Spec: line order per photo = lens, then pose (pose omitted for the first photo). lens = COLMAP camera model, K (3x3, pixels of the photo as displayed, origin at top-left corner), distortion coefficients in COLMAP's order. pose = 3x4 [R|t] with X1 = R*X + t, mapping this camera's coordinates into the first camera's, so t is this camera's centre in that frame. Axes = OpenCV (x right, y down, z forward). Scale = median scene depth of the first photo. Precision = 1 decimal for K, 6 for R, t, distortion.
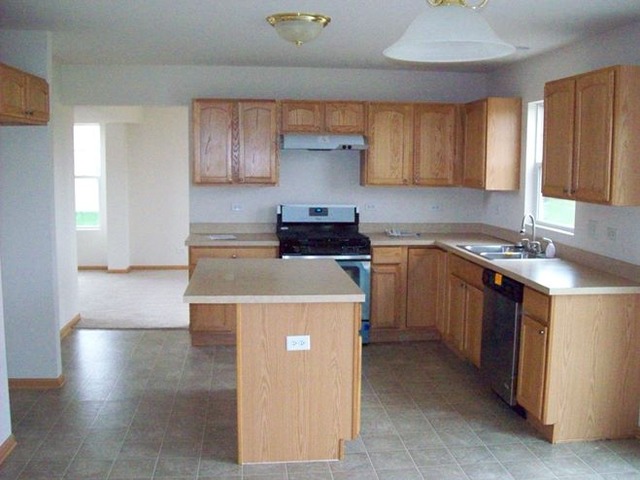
lens RADIAL K [[686.8, 0, 321.8], [0, 686.8, 224.6], [0, 0, 1]] dist [-0.145439, 0.030558]
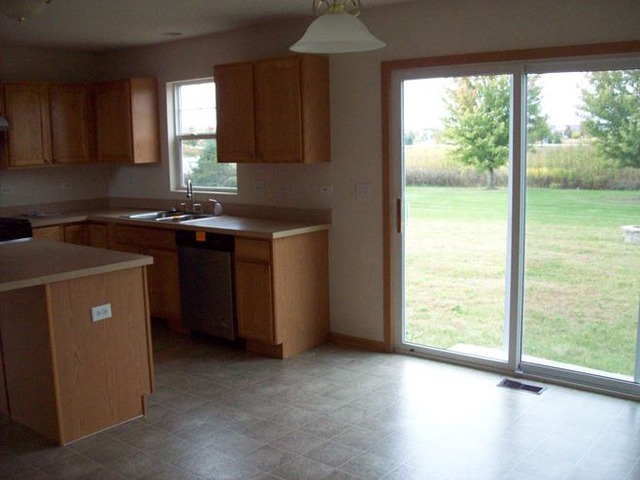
lens RADIAL K [[686.8, 0, 321.8], [0, 686.8, 224.6], [0, 0, 1]] dist [-0.145439, 0.030558]
pose [[0.721990, -0.113445, 0.682540, -0.438336], [0.094294, 0.993396, 0.065368, 0.004964], [-0.685448, 0.017164, 0.727919, 0.022366]]
